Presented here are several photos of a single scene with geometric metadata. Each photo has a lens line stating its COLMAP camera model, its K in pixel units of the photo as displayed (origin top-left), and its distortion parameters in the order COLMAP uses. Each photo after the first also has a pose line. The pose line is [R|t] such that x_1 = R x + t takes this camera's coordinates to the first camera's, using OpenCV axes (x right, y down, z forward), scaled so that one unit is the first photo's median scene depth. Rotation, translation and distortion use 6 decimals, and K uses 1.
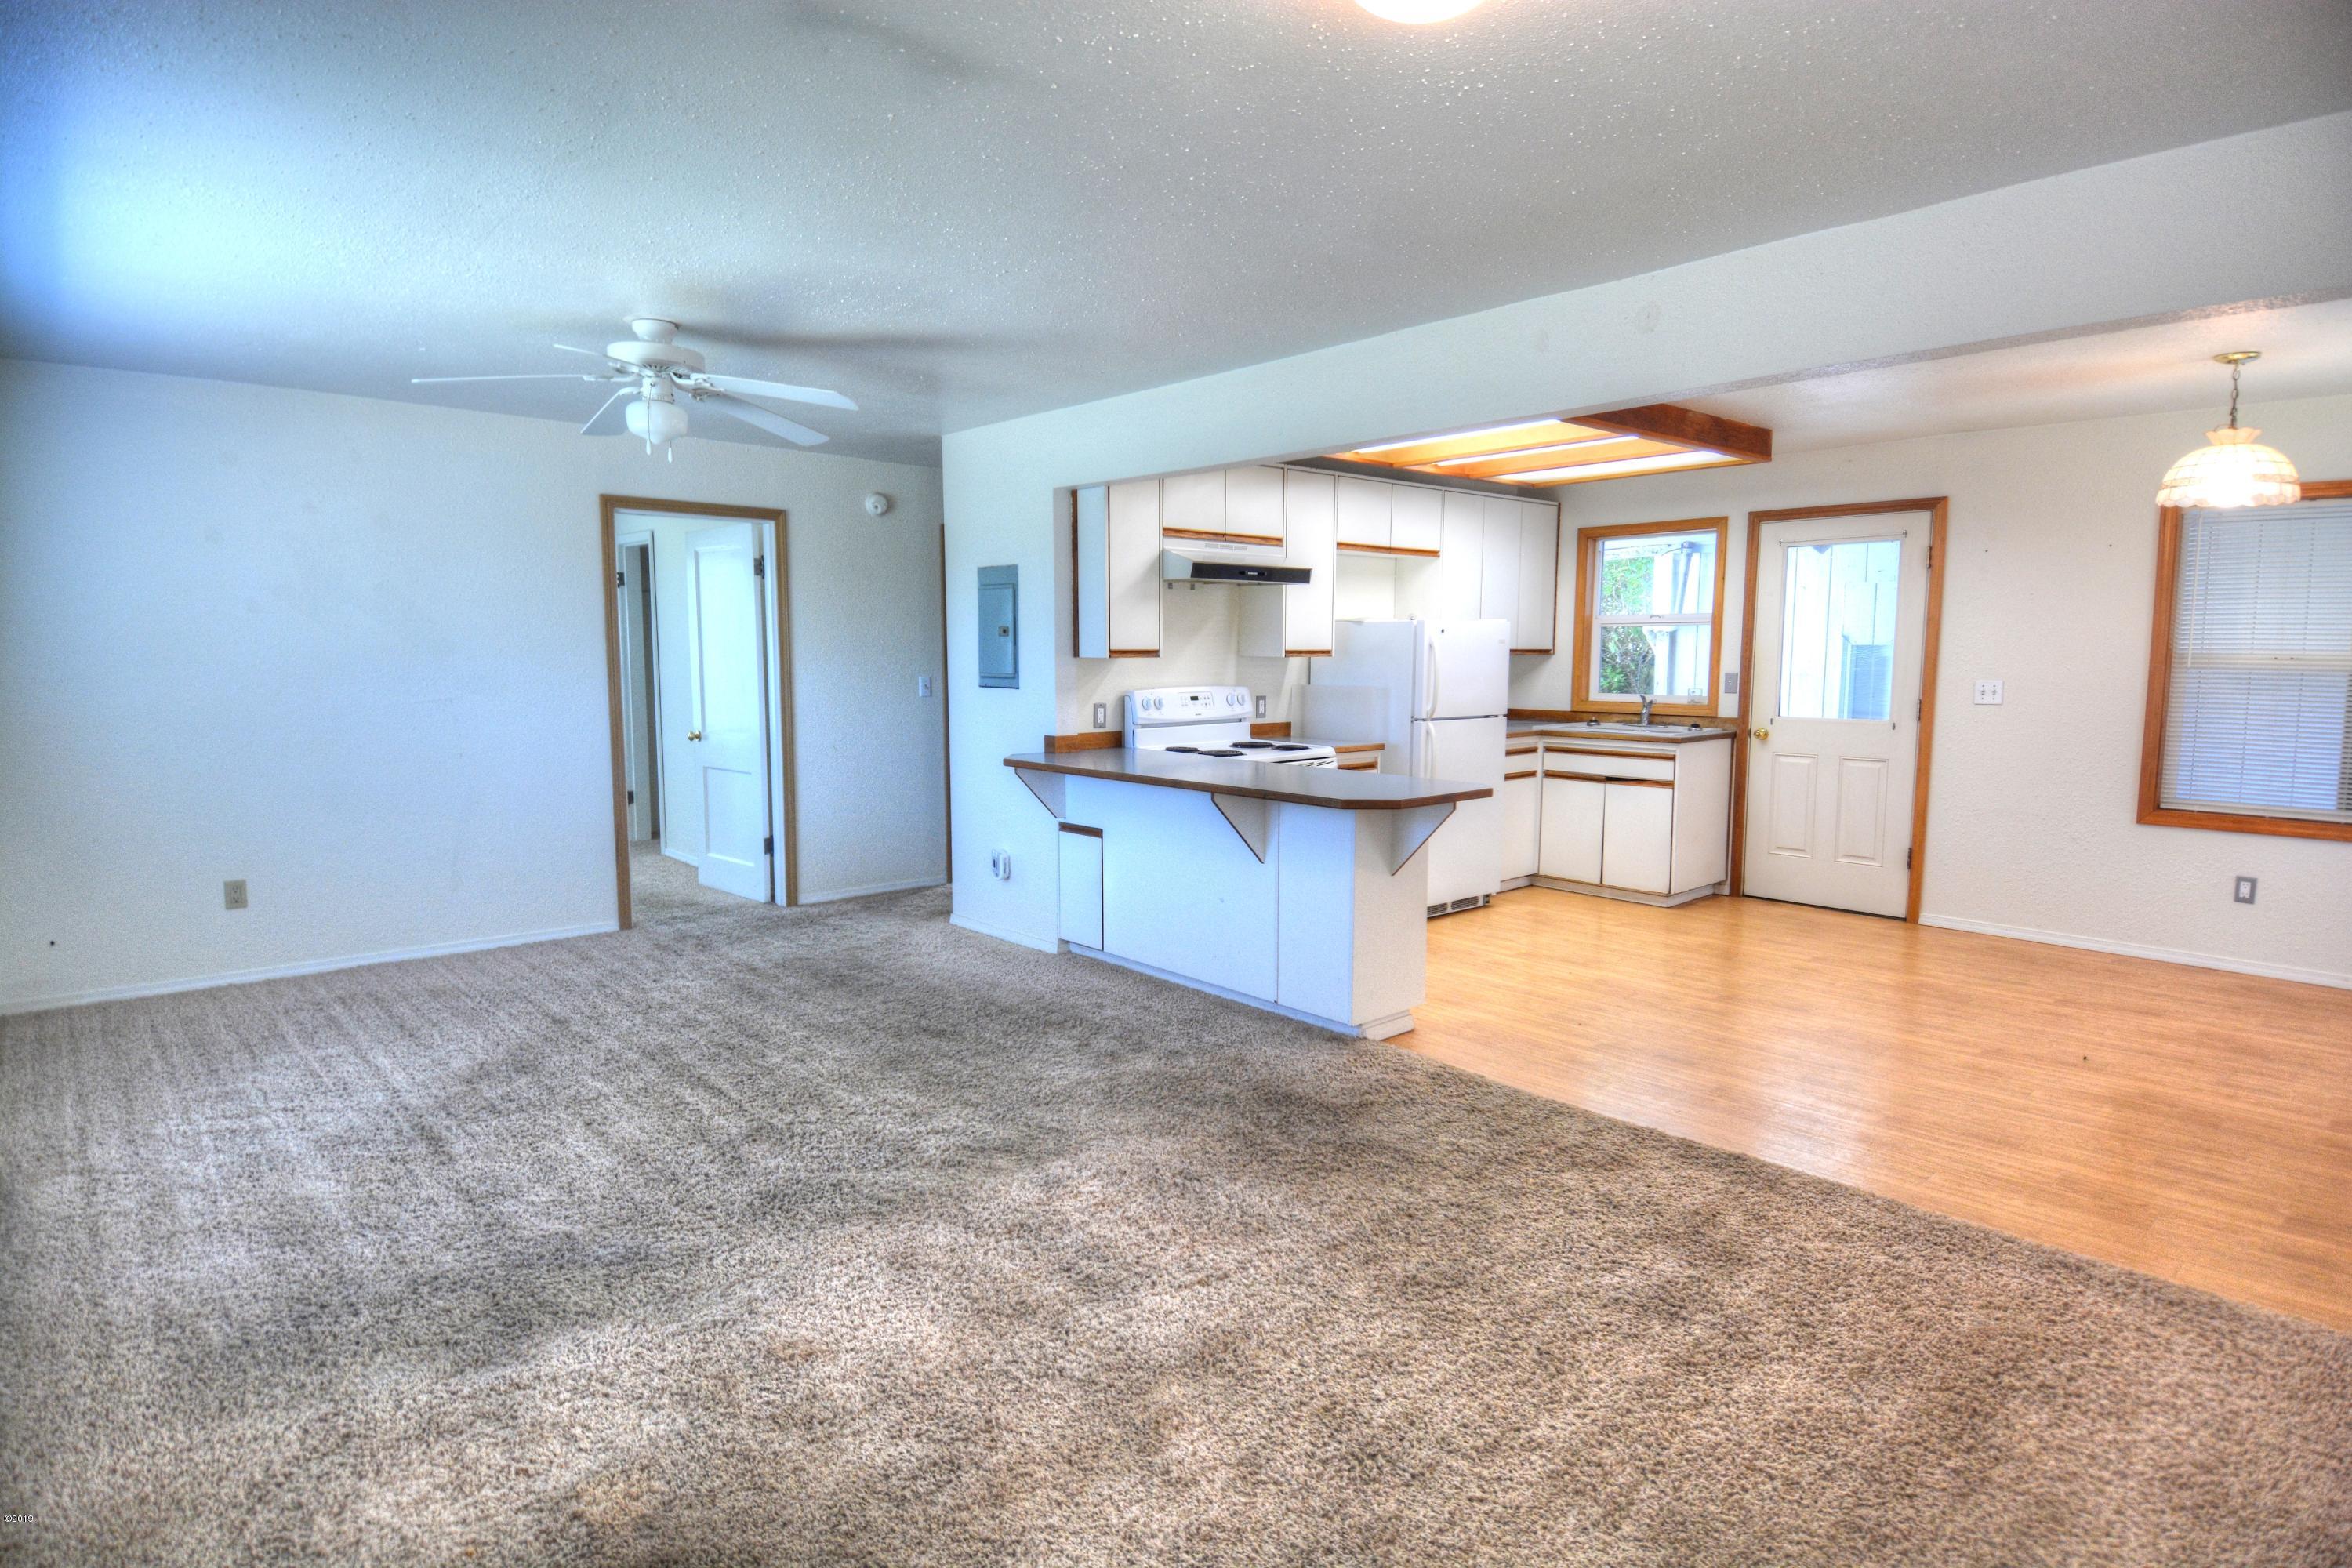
lens RADIAL K [[1213.1, 0, 1183.5], [0, 1213.1, 779.8], [0, 0, 1]] dist [0.035107, -0.047555]
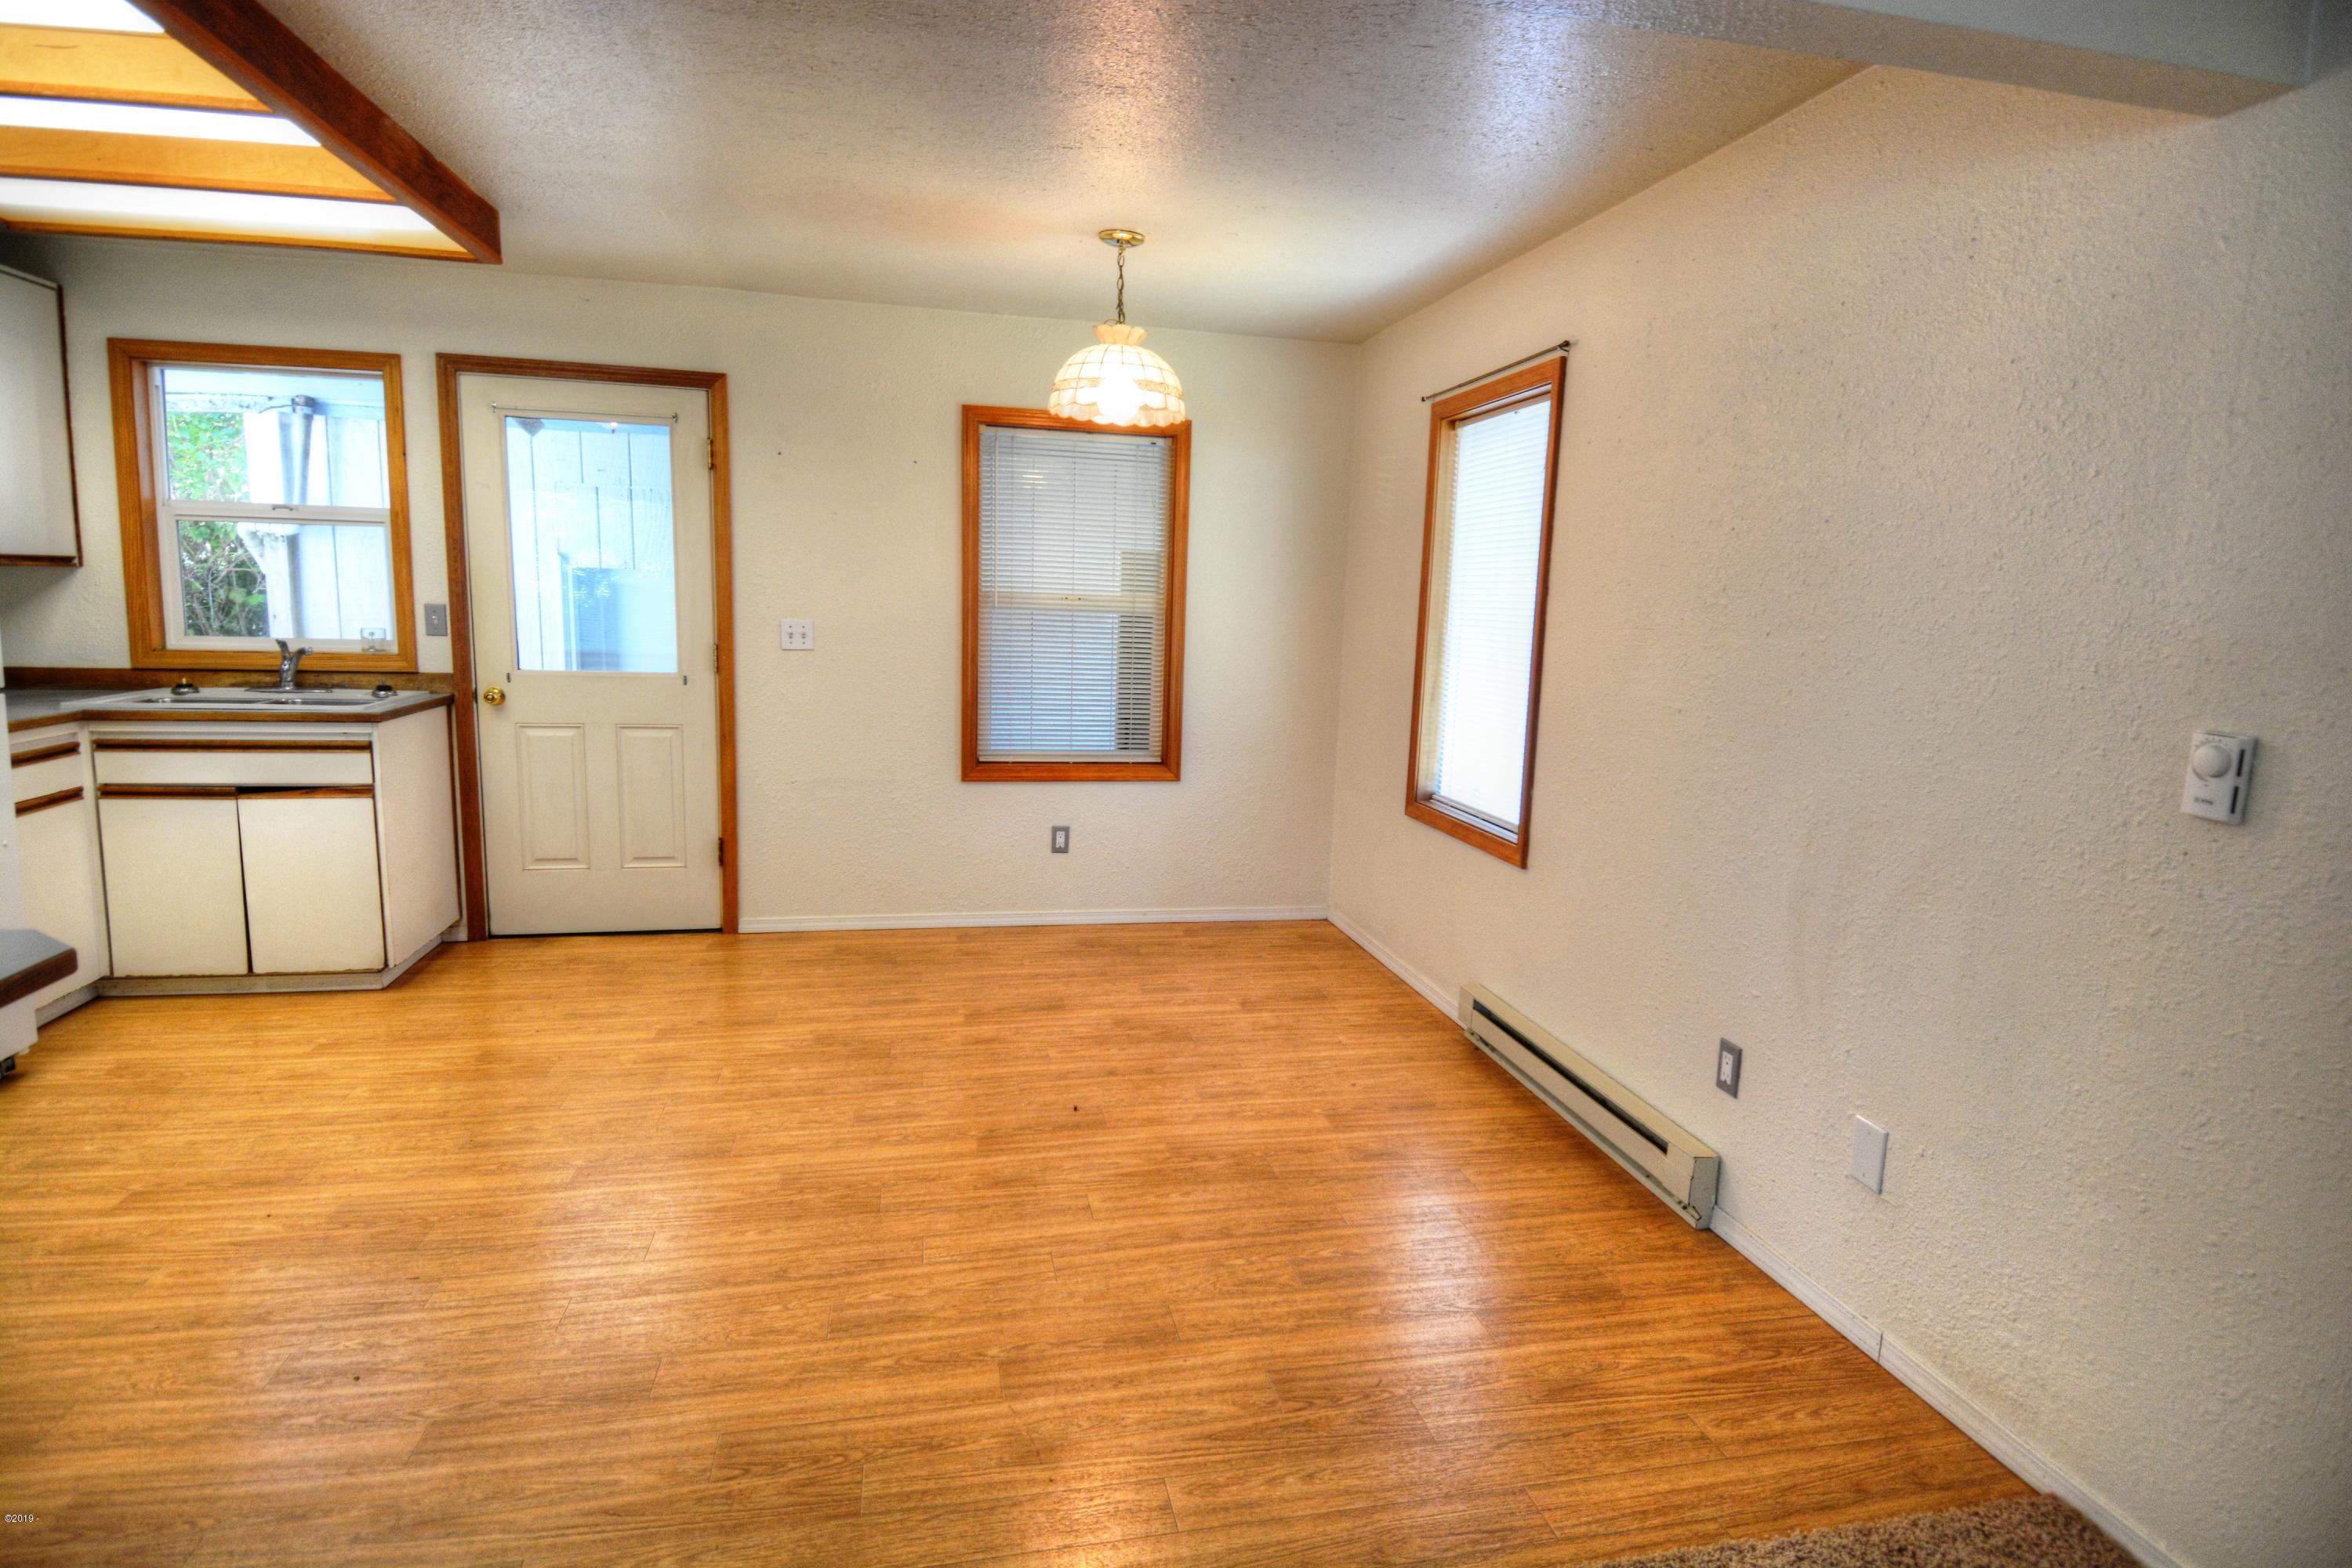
lens RADIAL K [[1213.1, 0, 1183.5], [0, 1213.1, 779.8], [0, 0, 1]] dist [0.035107, -0.047555]
pose [[0.482170, -0.113289, 0.868722, 0.068972], [0.060570, 0.993542, 0.095948, -0.033547], [-0.873981, 0.006355, 0.485918, 0.343554]]
